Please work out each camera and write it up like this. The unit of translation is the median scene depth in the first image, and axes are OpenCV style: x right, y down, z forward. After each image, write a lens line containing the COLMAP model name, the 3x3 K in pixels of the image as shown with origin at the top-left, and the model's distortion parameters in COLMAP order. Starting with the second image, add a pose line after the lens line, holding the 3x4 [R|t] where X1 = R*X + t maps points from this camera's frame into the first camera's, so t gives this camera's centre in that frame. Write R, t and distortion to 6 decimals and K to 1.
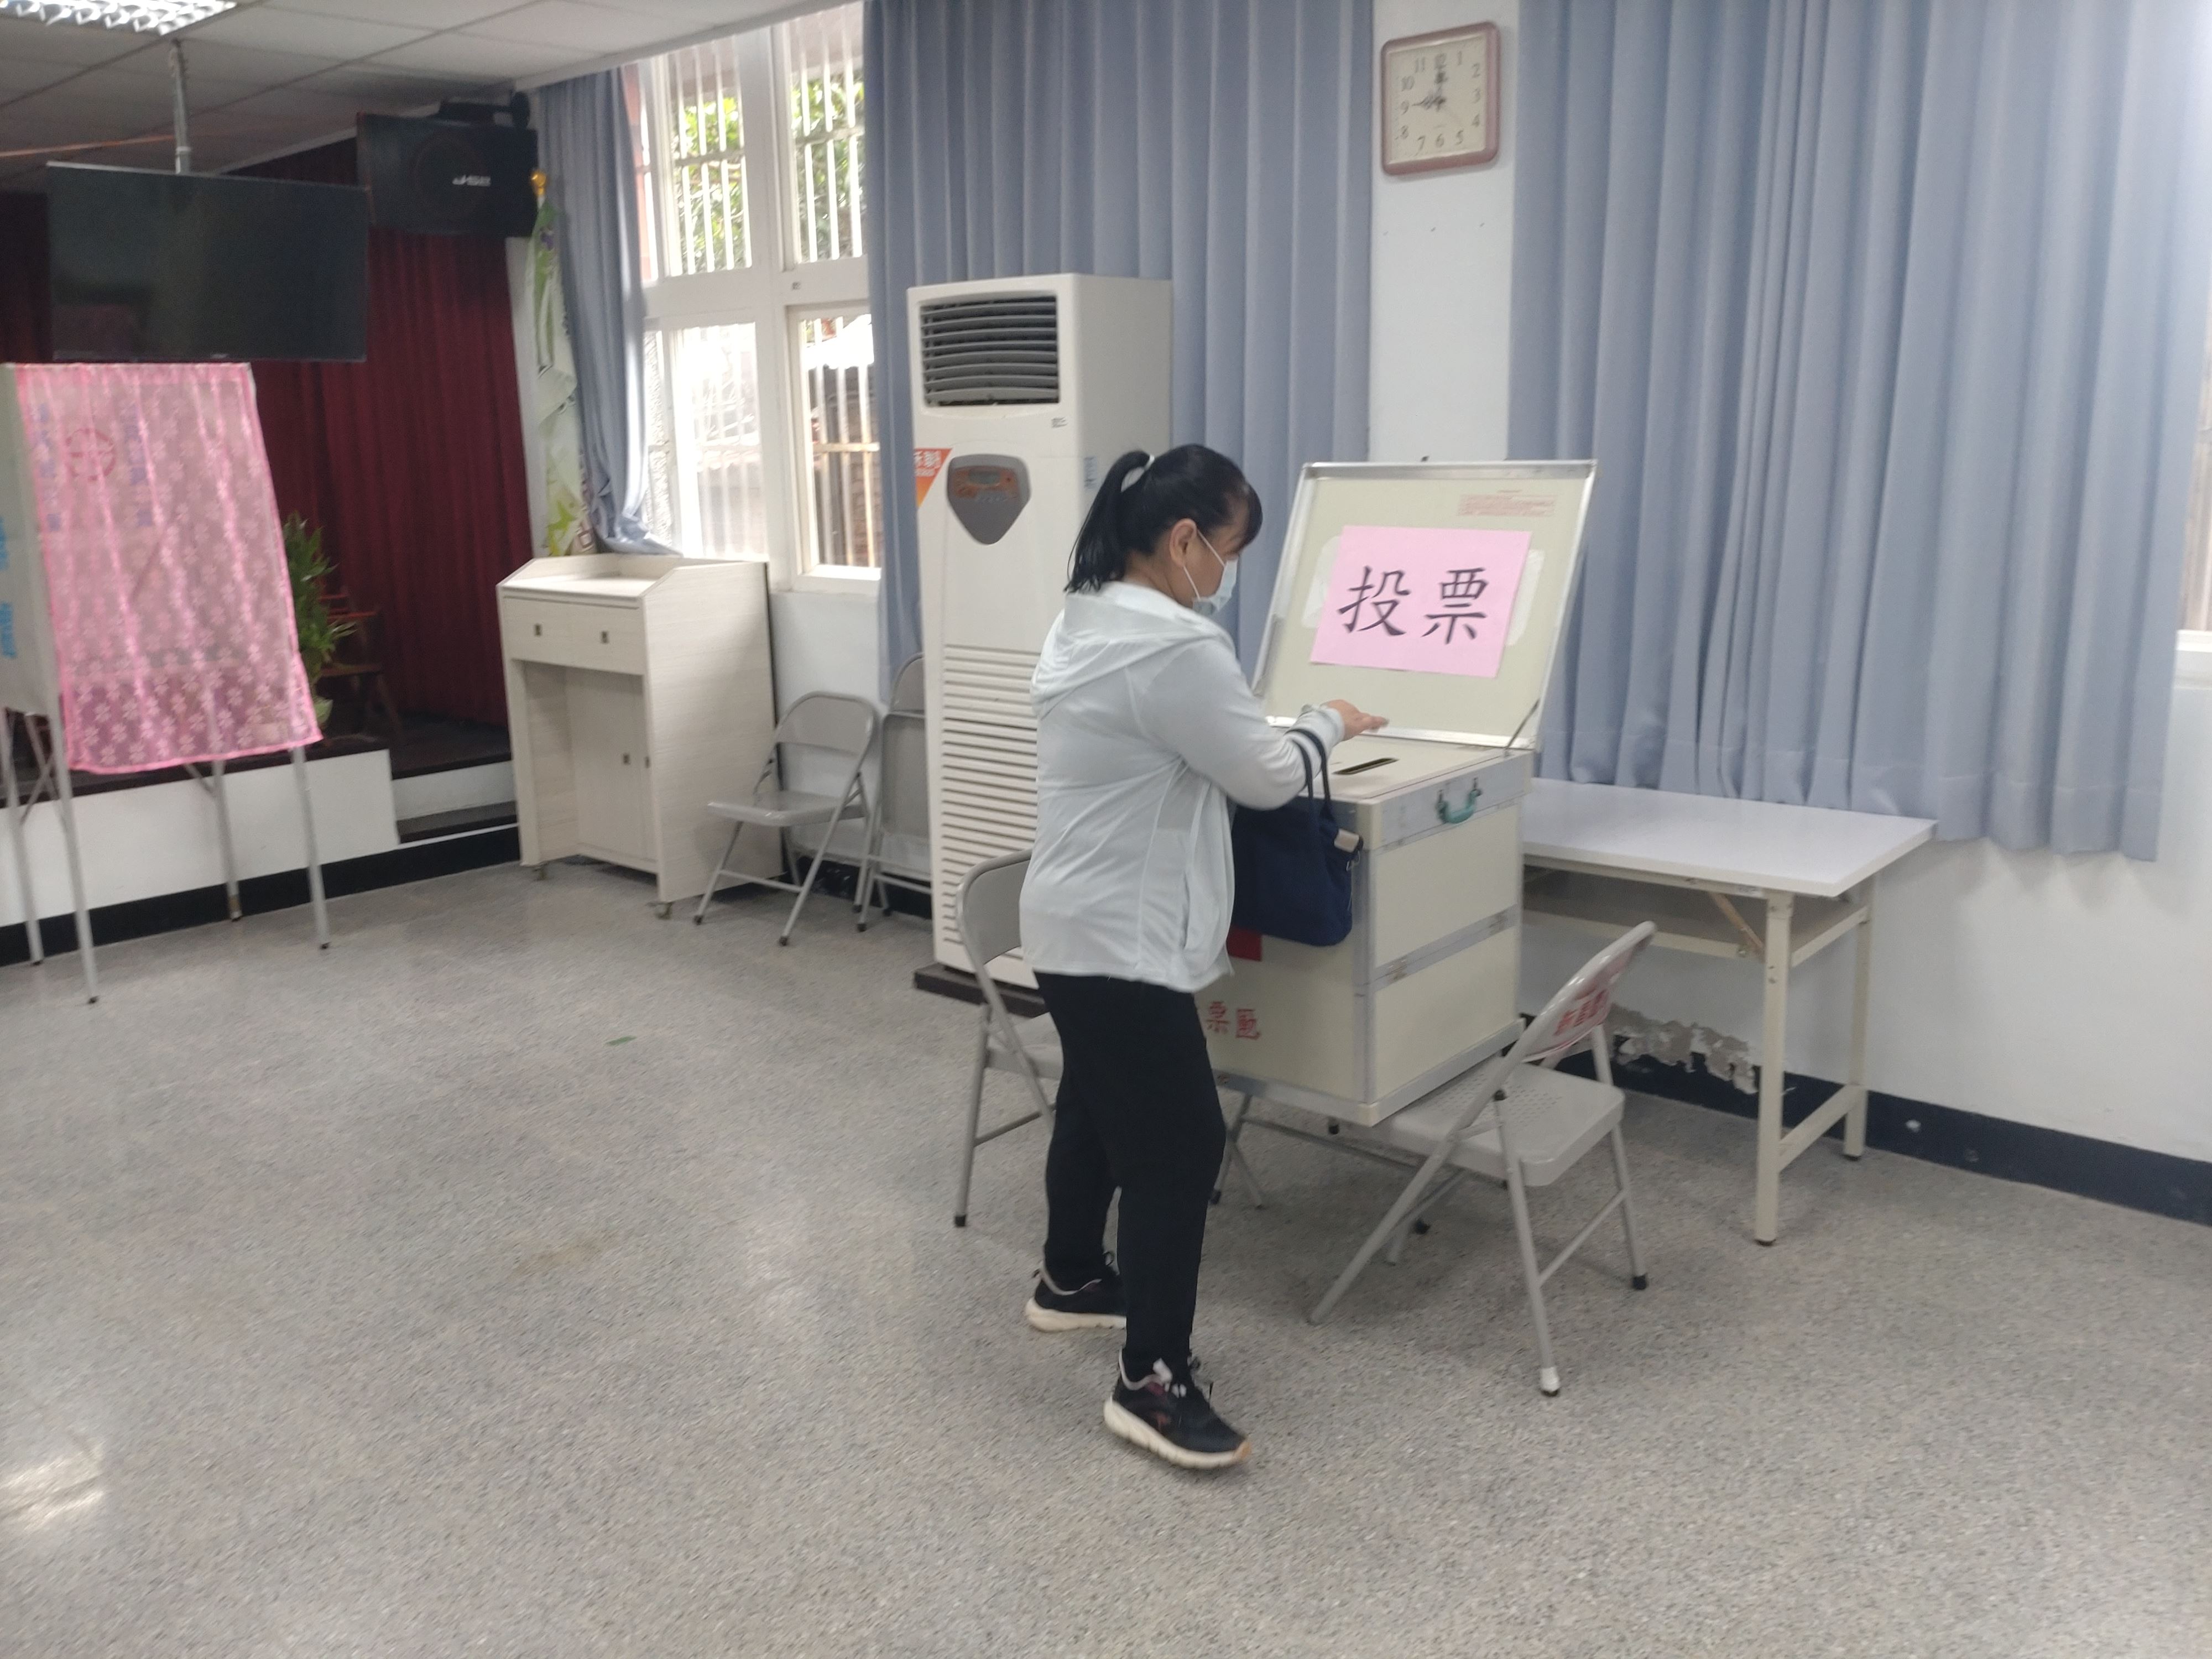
lens RADIAL K [[1837.4, 0, 1101.8], [0, 1837.4, 805.6], [0, 0, 1]] dist [0.077988, -0.144915]
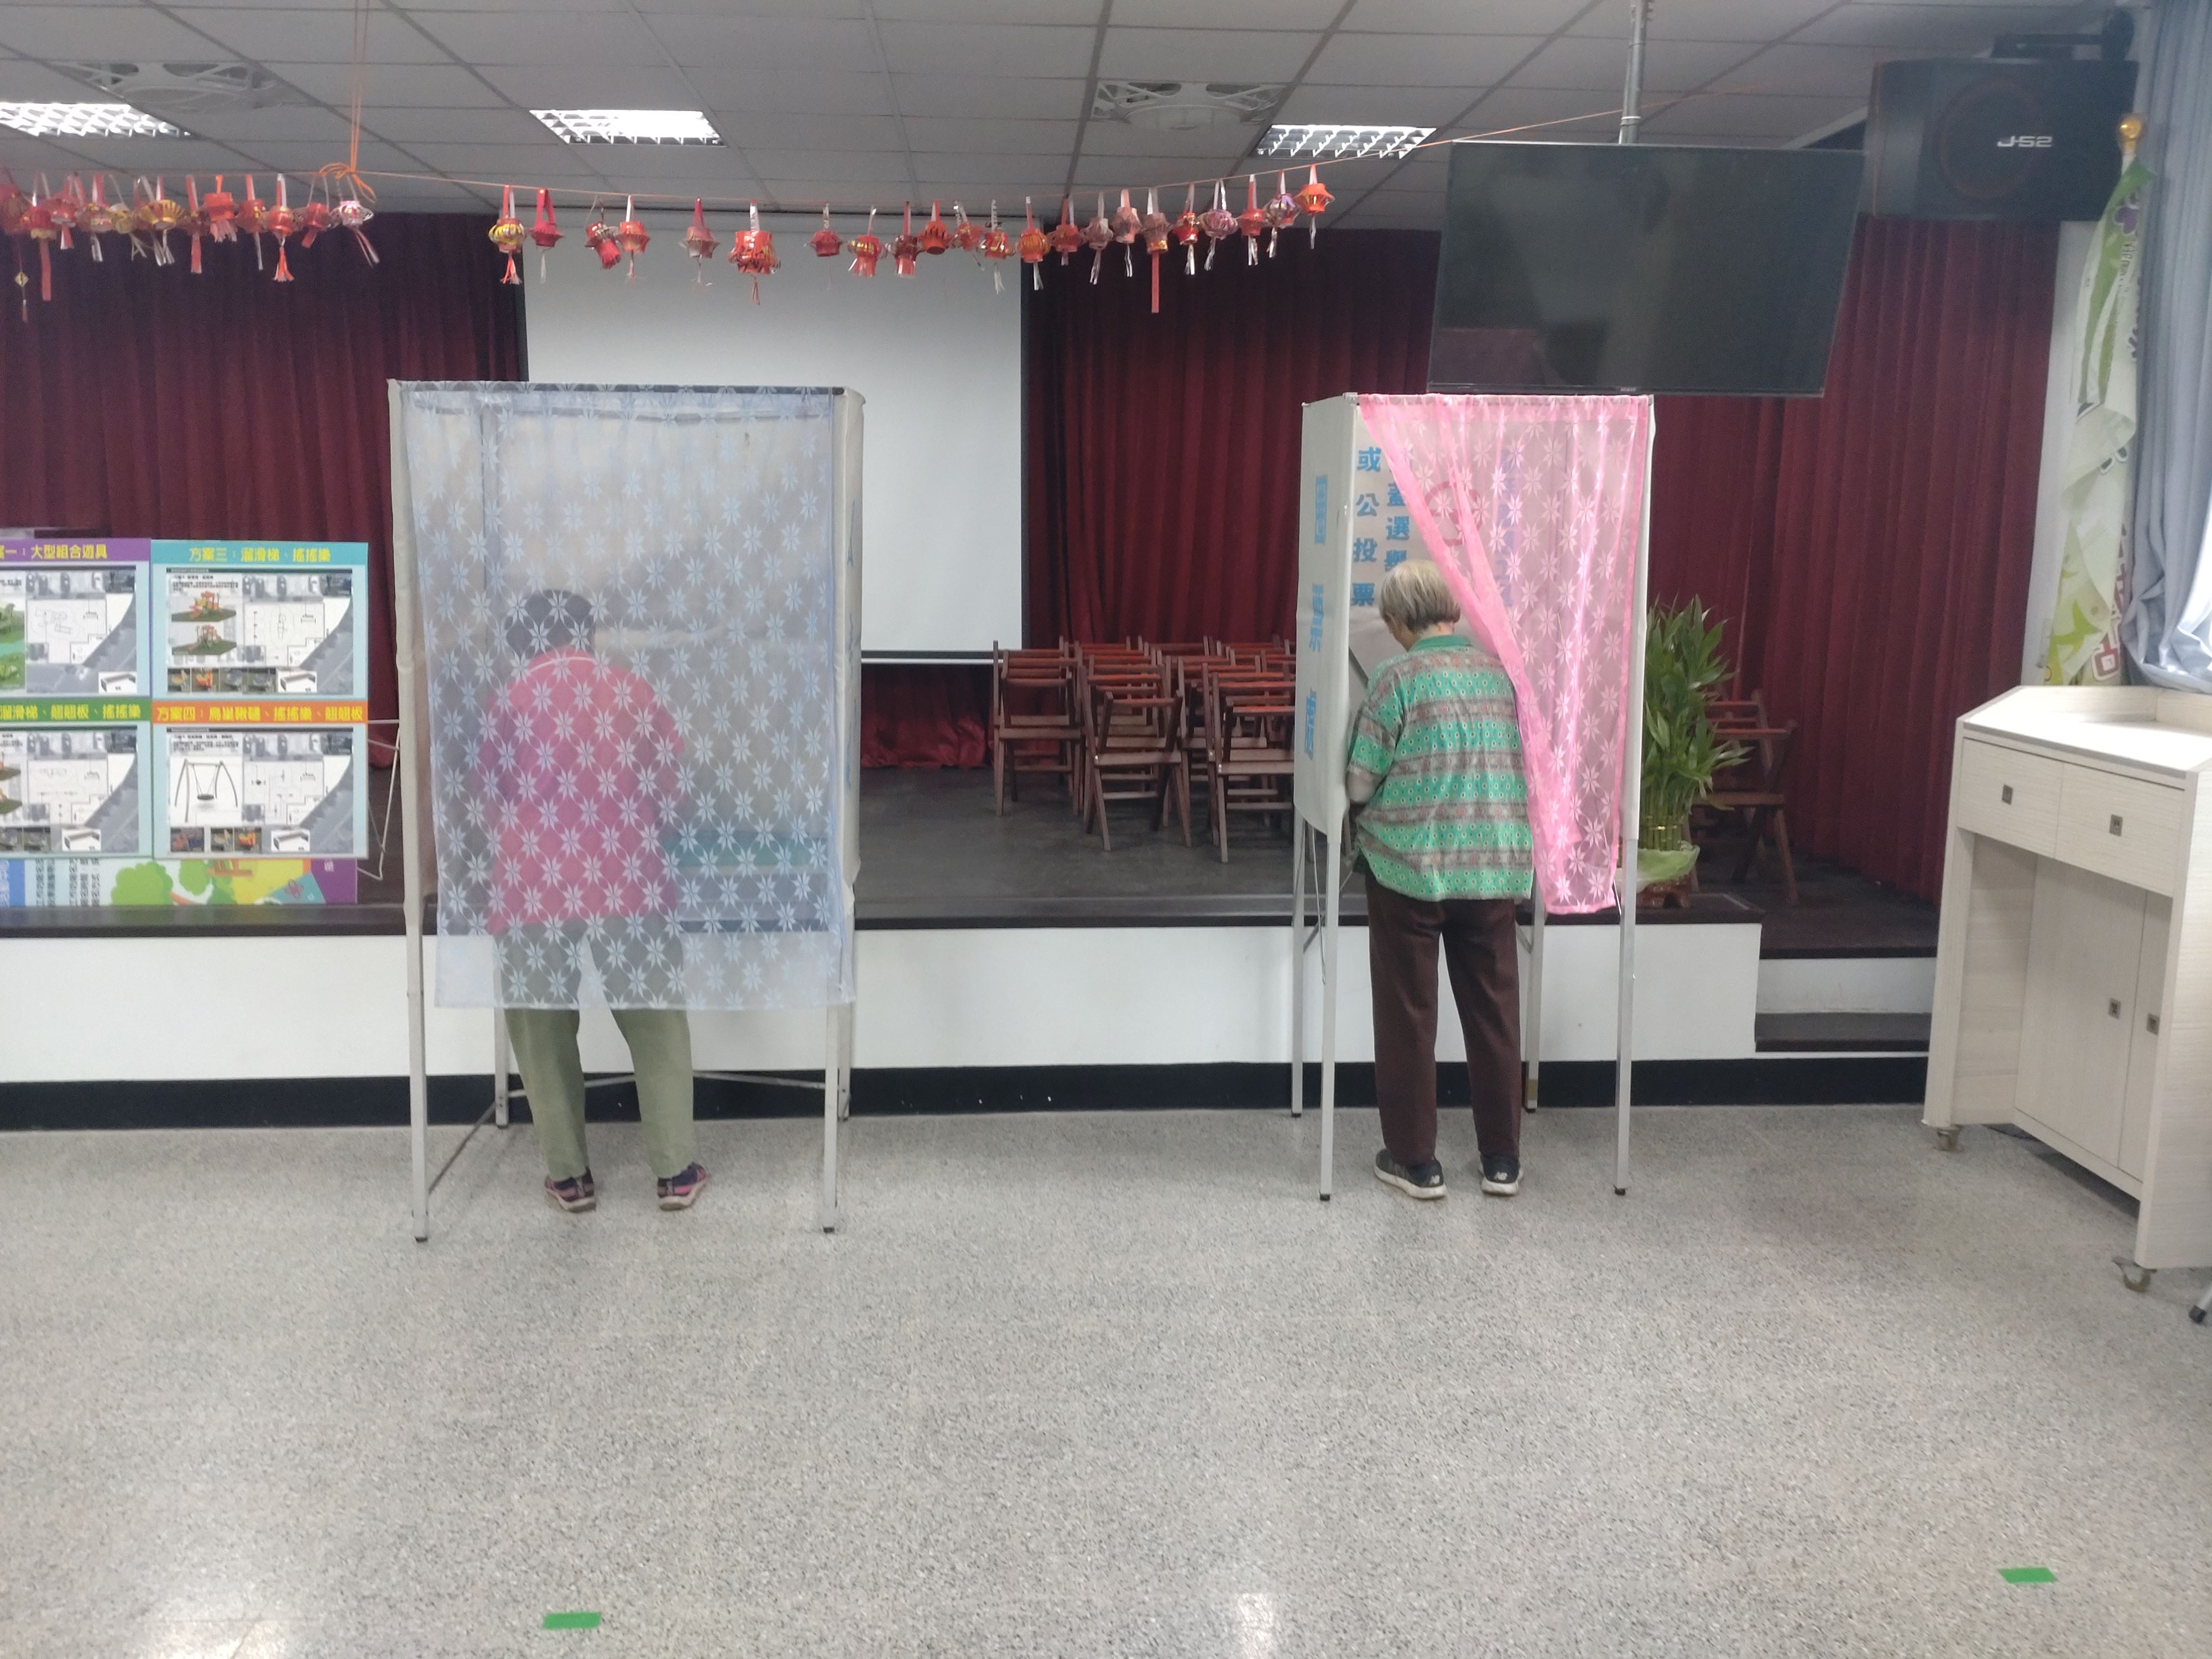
lens RADIAL K [[1837.4, 0, 1101.8], [0, 1837.4, 805.6], [0, 0, 1]] dist [0.077988, -0.144915]
pose [[0.726661, 0.141041, -0.672363, -0.088614], [-0.165091, 0.985870, 0.028382, -0.053891], [0.666865, 0.090377, 0.739678, 0.278191]]
